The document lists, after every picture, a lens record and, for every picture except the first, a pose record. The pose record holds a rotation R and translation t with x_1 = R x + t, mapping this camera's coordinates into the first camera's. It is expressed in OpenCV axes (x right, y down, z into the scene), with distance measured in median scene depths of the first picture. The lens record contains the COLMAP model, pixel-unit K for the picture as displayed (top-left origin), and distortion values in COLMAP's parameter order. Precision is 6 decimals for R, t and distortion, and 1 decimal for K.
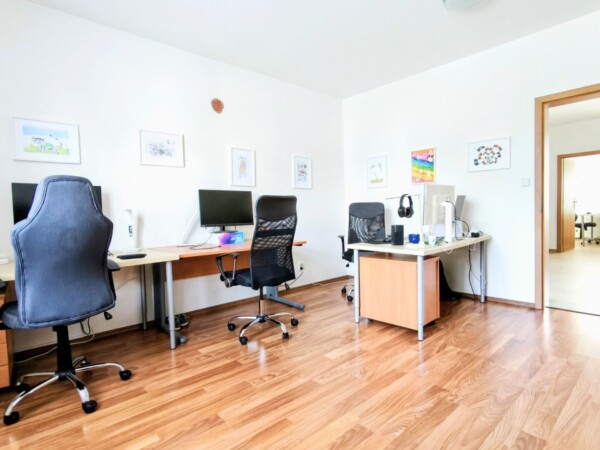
lens RADIAL K [[335.9, 0, 299.0], [0, 335.9, 224.1], [0, 0, 1]] dist [0.006514, 0.000349]
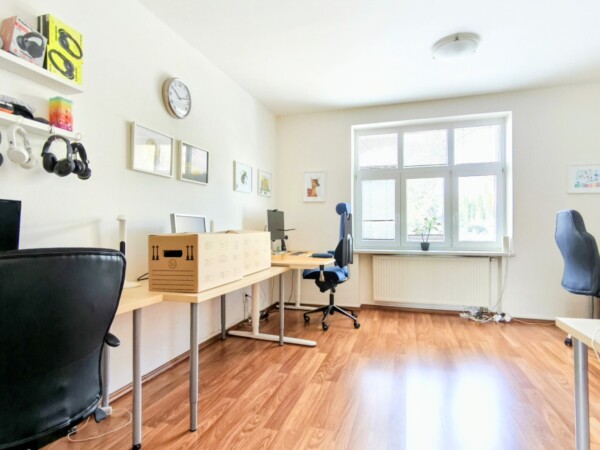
lens RADIAL K [[335.9, 0, 299.0], [0, 335.9, 224.1], [0, 0, 1]] dist [0.006514, 0.000349]
pose [[-0.858947, 0.024729, -0.511467, 1.152801], [0.007294, 0.999323, 0.036068, -0.107318], [0.512012, 0.027250, -0.858546, 1.417121]]
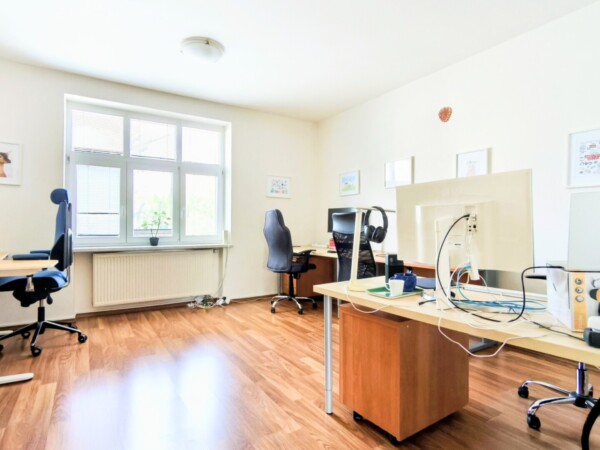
lens RADIAL K [[338.1, 0, 297.1], [0, 338.1, 225.7], [0, 0, 1]] dist [0.000077, 0.000209]
pose [[-0.174678, 0.028409, -0.984216, 1.259458], [-0.037355, 0.998673, 0.035456, -0.087402], [0.983917, 0.042959, -0.173385, 1.227959]]
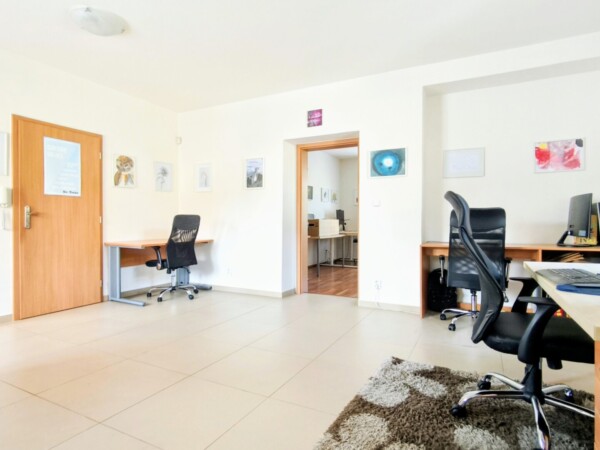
lens RADIAL K [[347.0, 0, 300.0], [0, 347.0, 225.0], [0, 0, 1]] dist [0.006641, 0.000525]
pose [[-0.932849, 0.036918, -0.358372, 2.135370], [0.017720, 0.998234, 0.056708, -0.173617], [0.359832, 0.046549, -0.931855, 3.237599]]
